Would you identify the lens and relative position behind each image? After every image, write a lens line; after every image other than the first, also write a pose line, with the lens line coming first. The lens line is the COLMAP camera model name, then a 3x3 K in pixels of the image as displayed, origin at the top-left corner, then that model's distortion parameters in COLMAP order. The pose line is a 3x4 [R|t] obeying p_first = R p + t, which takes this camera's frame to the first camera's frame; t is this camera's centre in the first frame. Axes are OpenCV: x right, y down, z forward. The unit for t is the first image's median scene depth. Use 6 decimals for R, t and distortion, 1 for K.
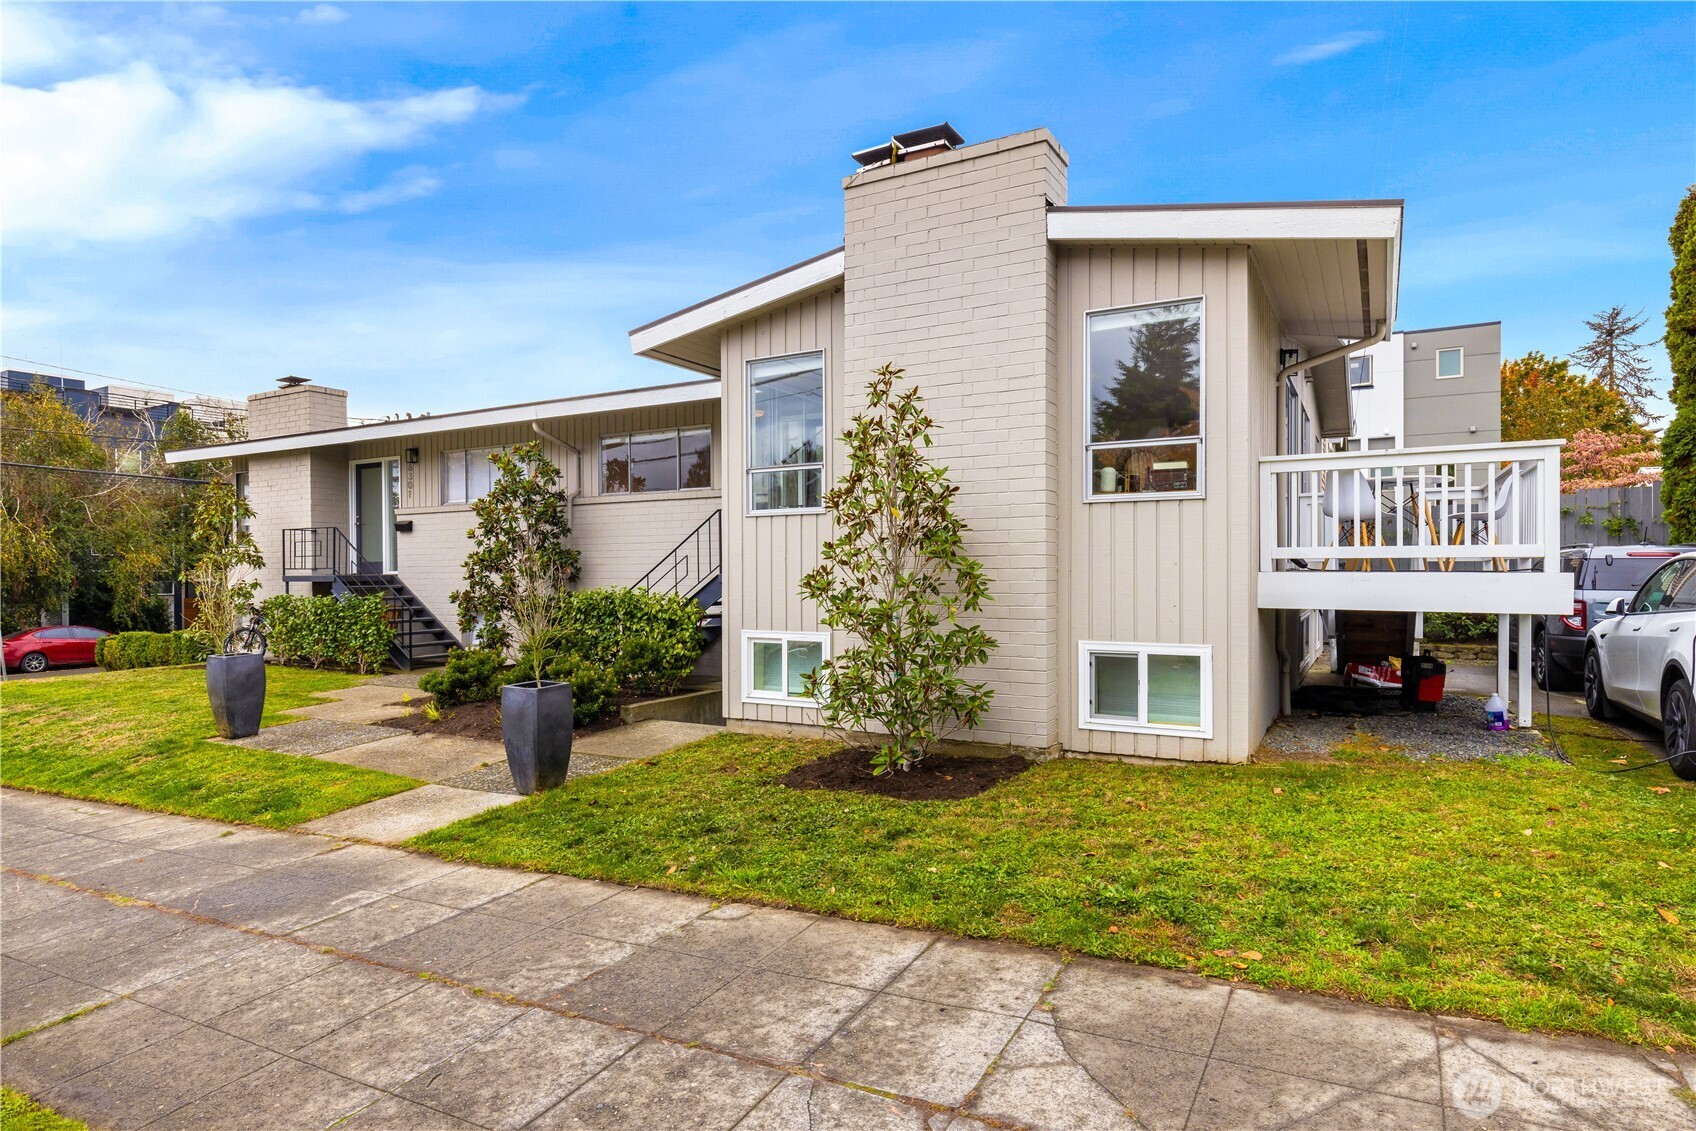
lens RADIAL K [[964.0, 0, 847.5], [0, 964.0, 570.7], [0, 0, 1]] dist [0.003347, 0.001500]
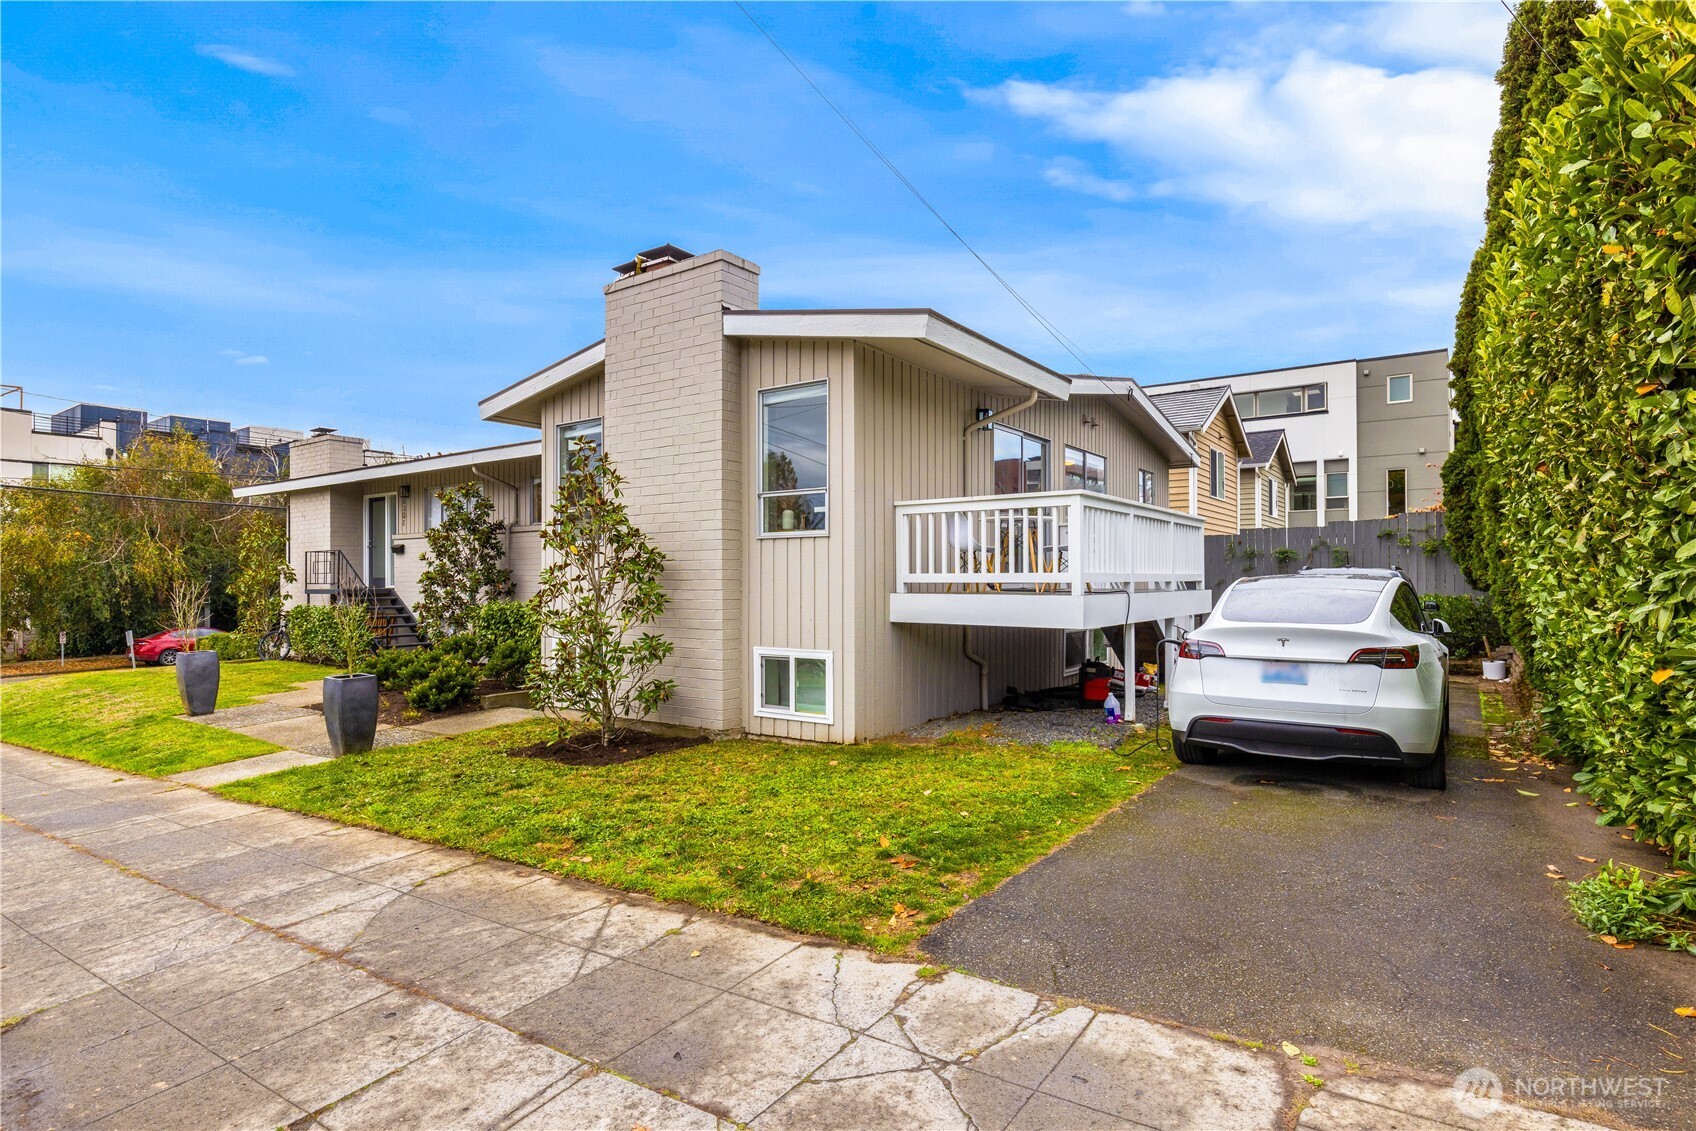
lens RADIAL K [[898.5, 0, 847.5], [0, 898.5, 565.7], [0, 0, 1]] dist [0.001469, -0.000485]
pose [[0.995049, -0.000501, -0.099380, 0.482478], [-0.001068, 0.999876, -0.015732, -0.016239], [0.099375, 0.015760, 0.994925, -0.172951]]
